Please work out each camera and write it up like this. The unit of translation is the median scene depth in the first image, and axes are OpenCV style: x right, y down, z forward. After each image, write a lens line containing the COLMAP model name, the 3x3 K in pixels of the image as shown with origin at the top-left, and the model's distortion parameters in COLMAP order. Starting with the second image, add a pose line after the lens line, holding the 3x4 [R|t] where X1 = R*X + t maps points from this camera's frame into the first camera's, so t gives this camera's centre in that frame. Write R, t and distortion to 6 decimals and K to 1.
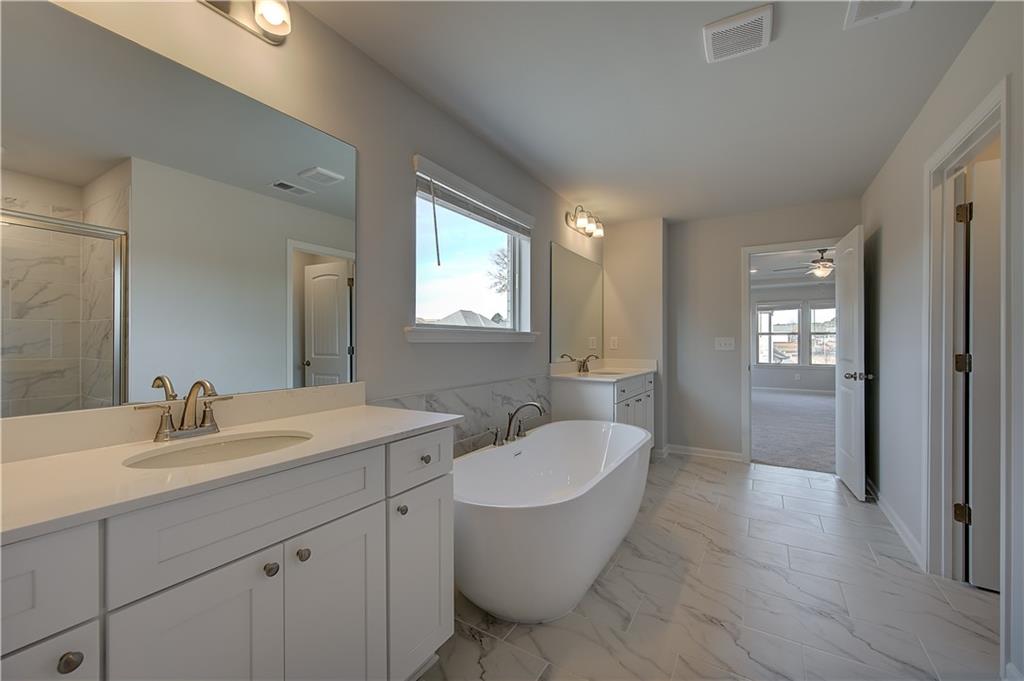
lens RADIAL K [[415.0, 0, 513.9], [0, 415.0, 340.5], [0, 0, 1]] dist [0.003534, -0.000099]
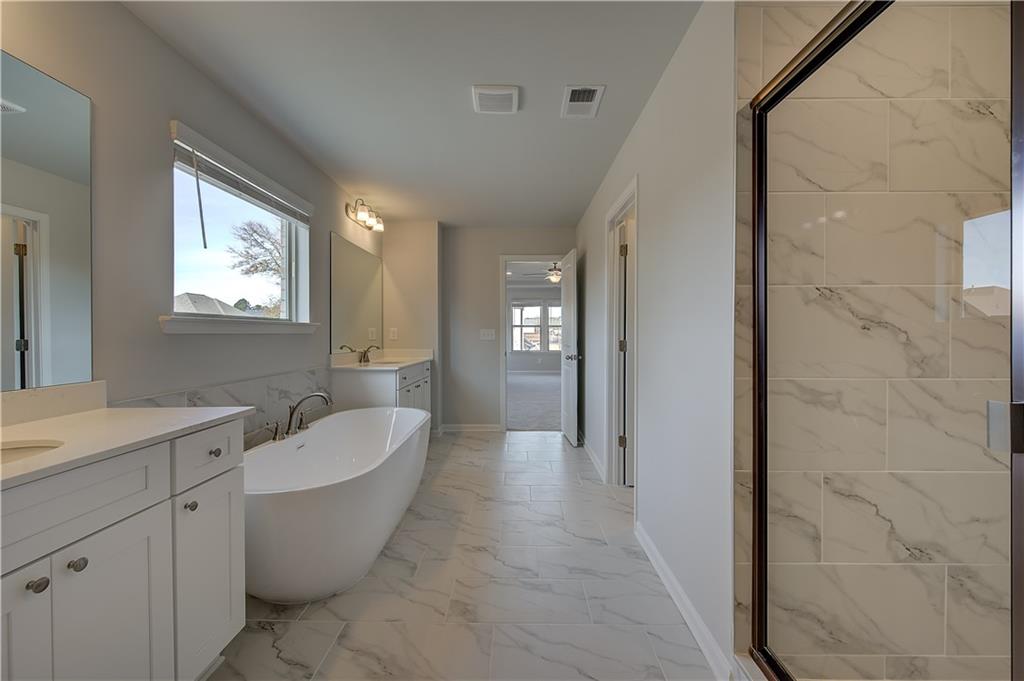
lens RADIAL K [[415.0, 0, 517.0], [0, 415.0, 337.6], [0, 0, 1]] dist [0.003534, -0.000099]
pose [[0.857494, -0.006991, 0.514447, -0.064716], [-0.000423, 0.999898, 0.014293, 0.000201], [-0.514494, -0.012474, 0.857403, -0.124829]]
